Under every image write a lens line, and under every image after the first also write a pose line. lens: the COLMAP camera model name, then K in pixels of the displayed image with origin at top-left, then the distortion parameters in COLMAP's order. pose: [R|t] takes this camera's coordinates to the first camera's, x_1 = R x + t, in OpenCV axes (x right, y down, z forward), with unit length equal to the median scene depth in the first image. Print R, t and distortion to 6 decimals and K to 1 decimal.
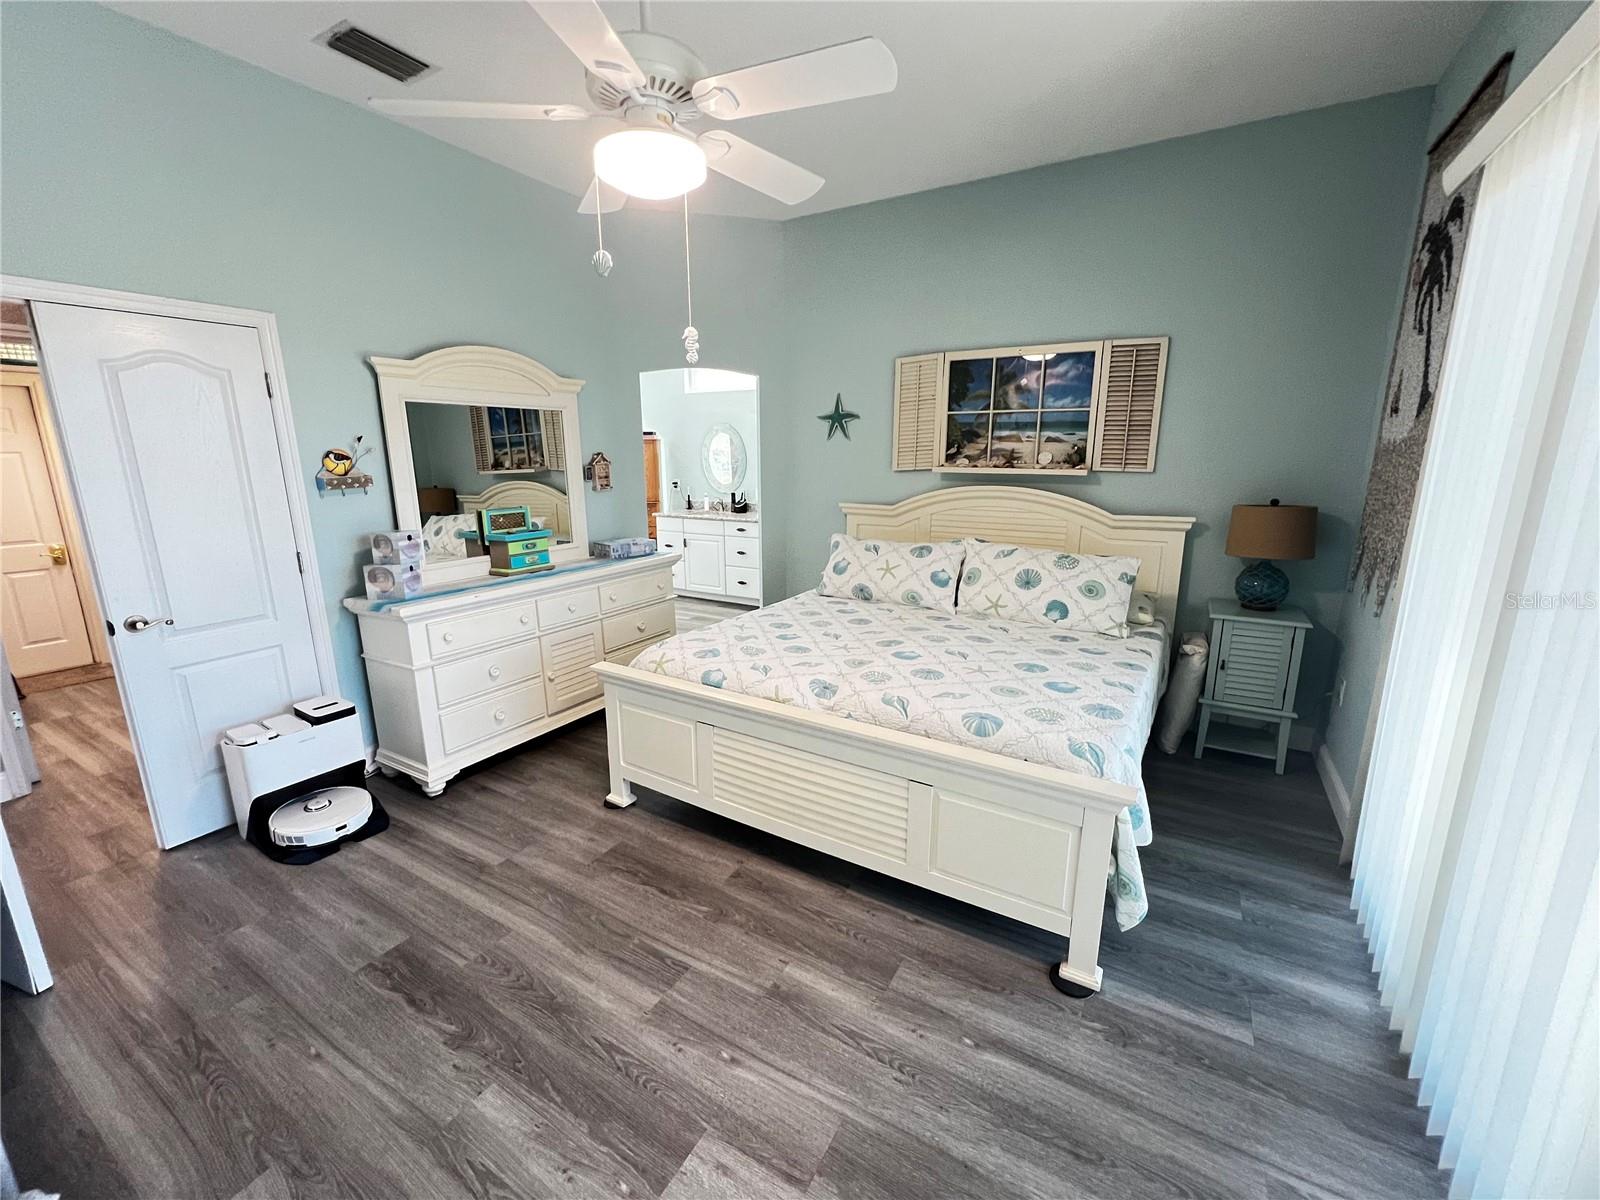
lens RADIAL K [[647.8, 0, 797.1], [0, 647.8, 596.7], [0, 0, 1]] dist [-0.002469, -0.000135]
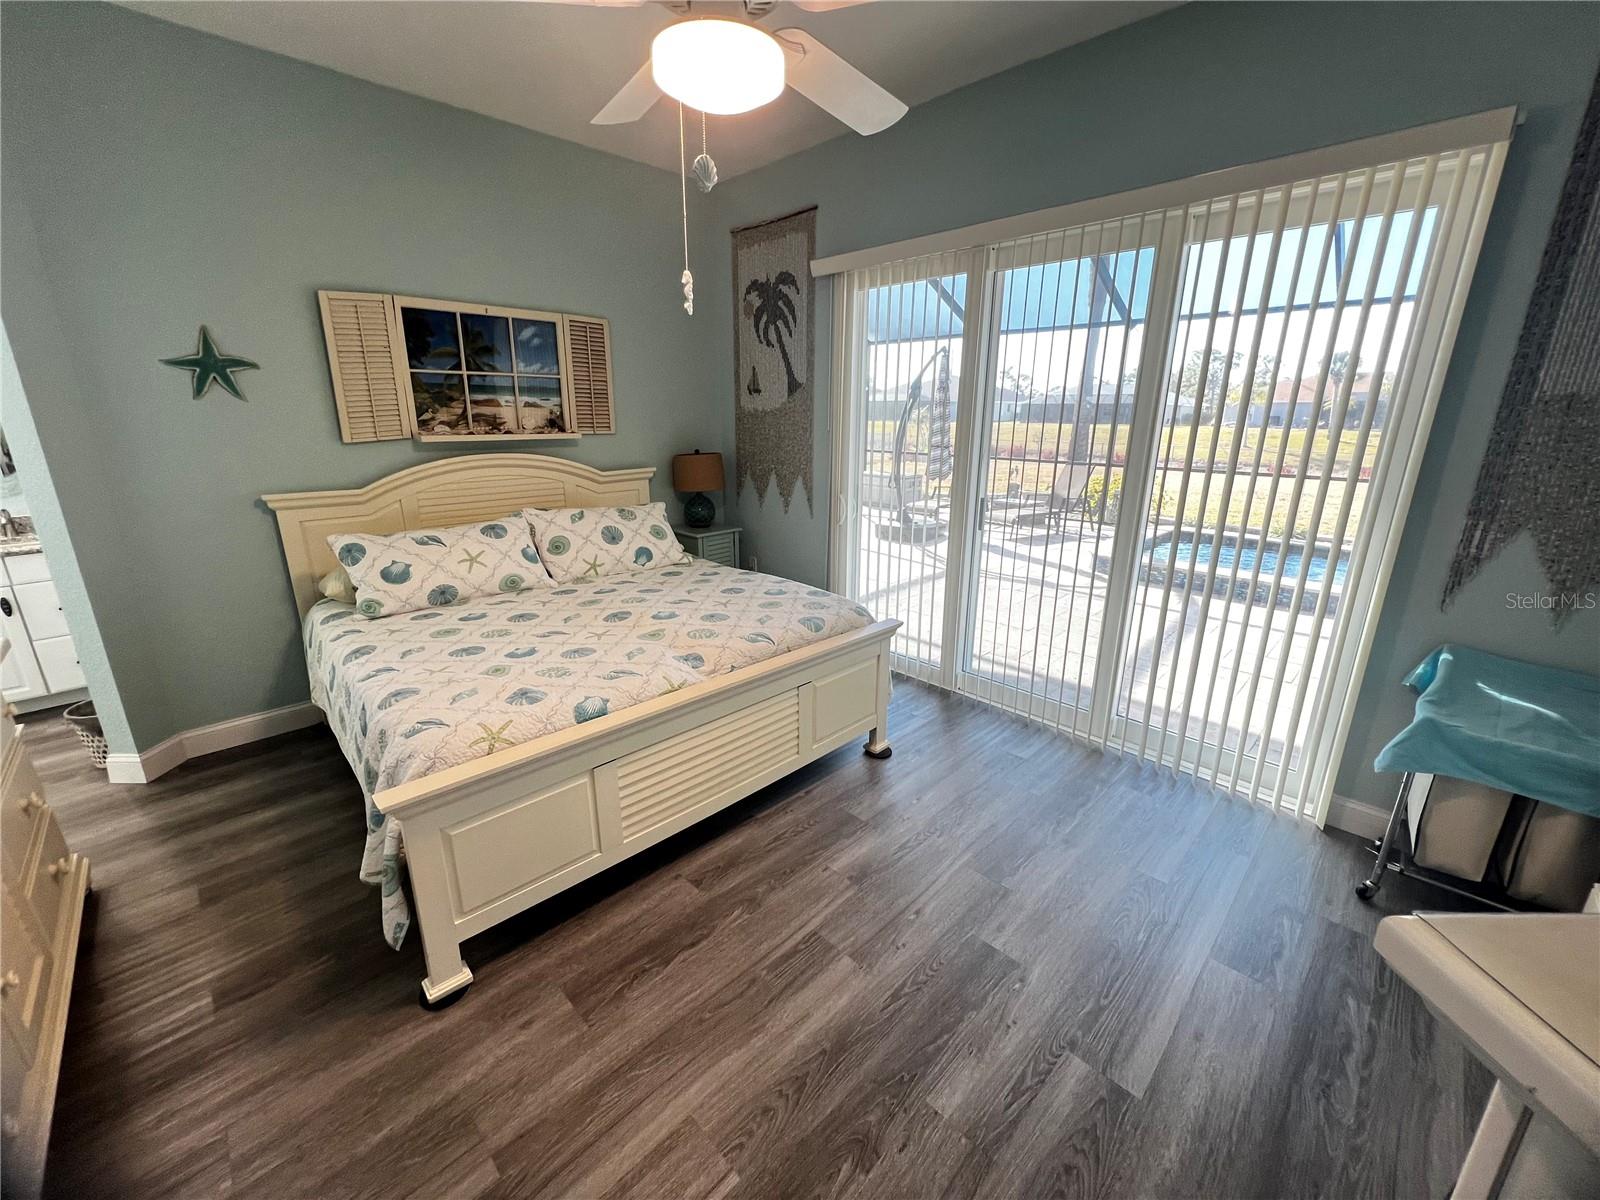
lens RADIAL K [[636.4, 0, 797.2], [0, 636.4, 596.9], [0, 0, 1]] dist [-0.002306, -0.000198]
pose [[0.250590, -0.267911, 0.930284, -0.672300], [0.211556, 0.952874, 0.217430, -0.107689], [-0.944695, 0.142321, 0.295459, 0.454016]]
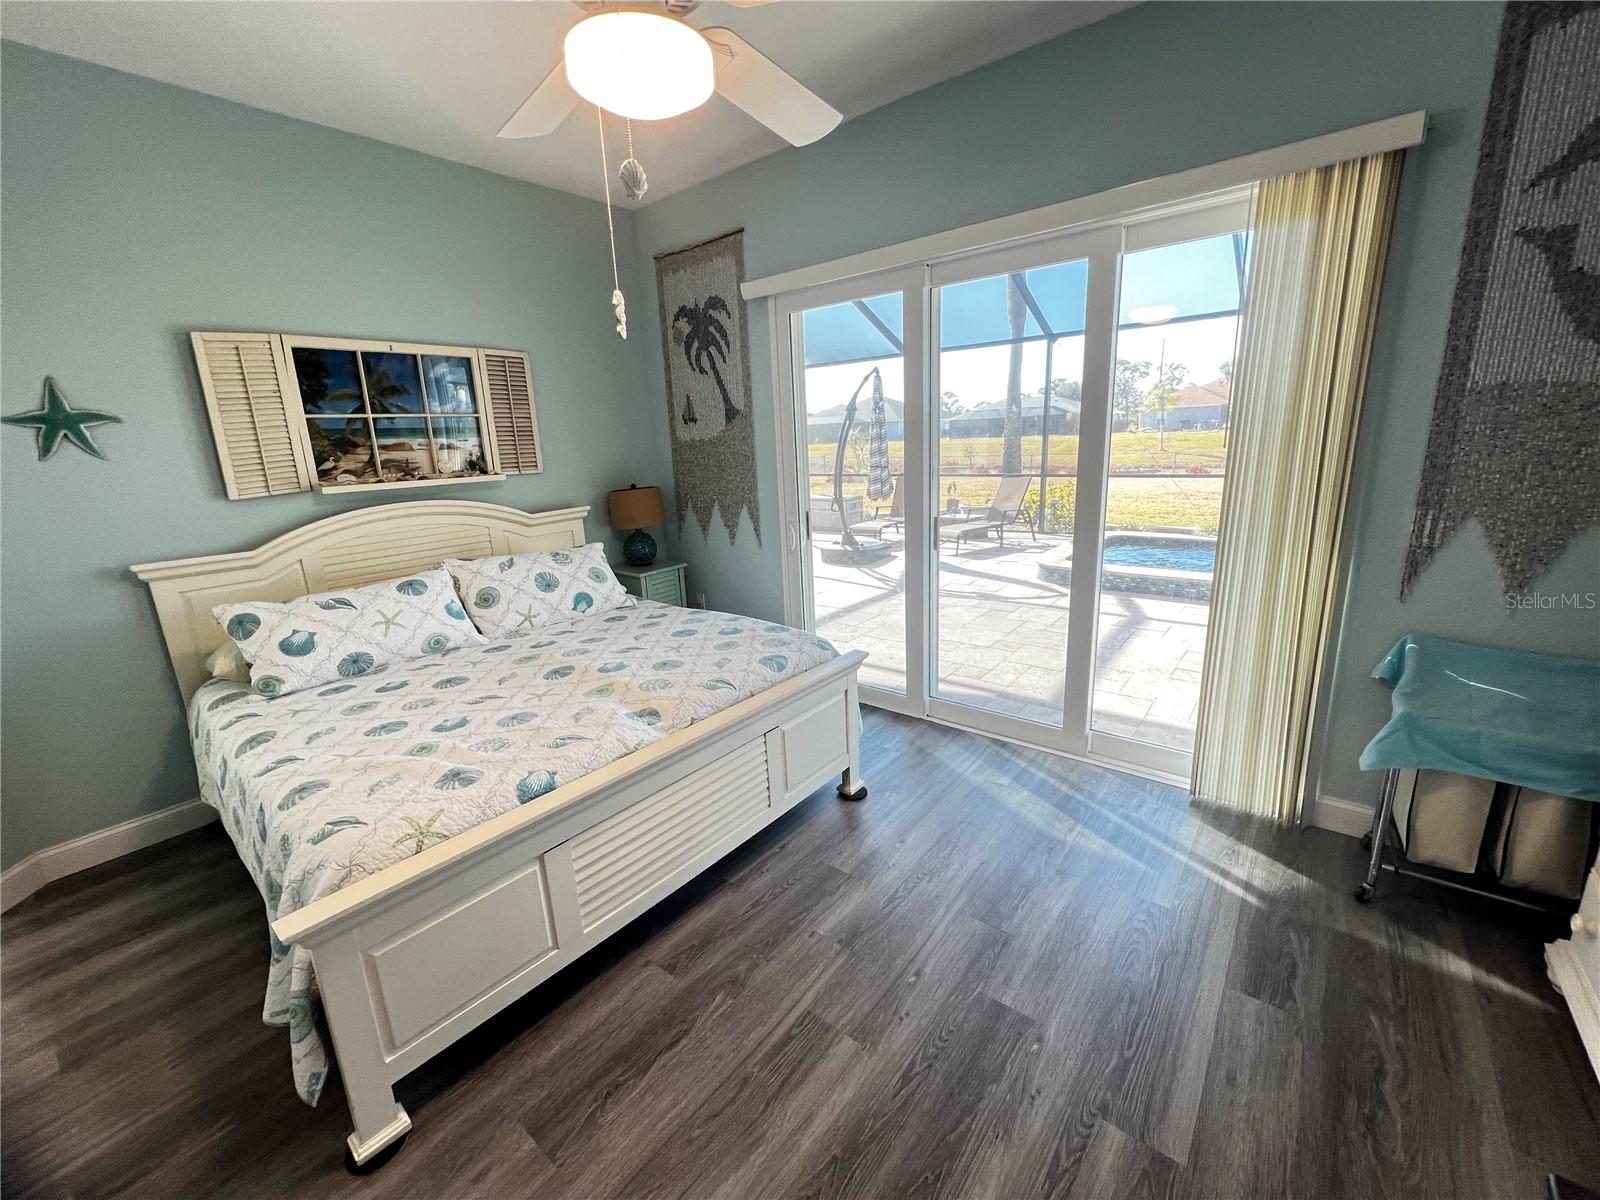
lens RADIAL K [[647.8, 0, 797.1], [0, 647.8, 596.7], [0, 0, 1]] dist [-0.002469, -0.000135]
pose [[0.150700, -0.242605, 0.958349, -0.629124], [0.264629, 0.943942, 0.197345, -0.114629], [-0.952503, 0.223867, 0.206452, 0.482180]]
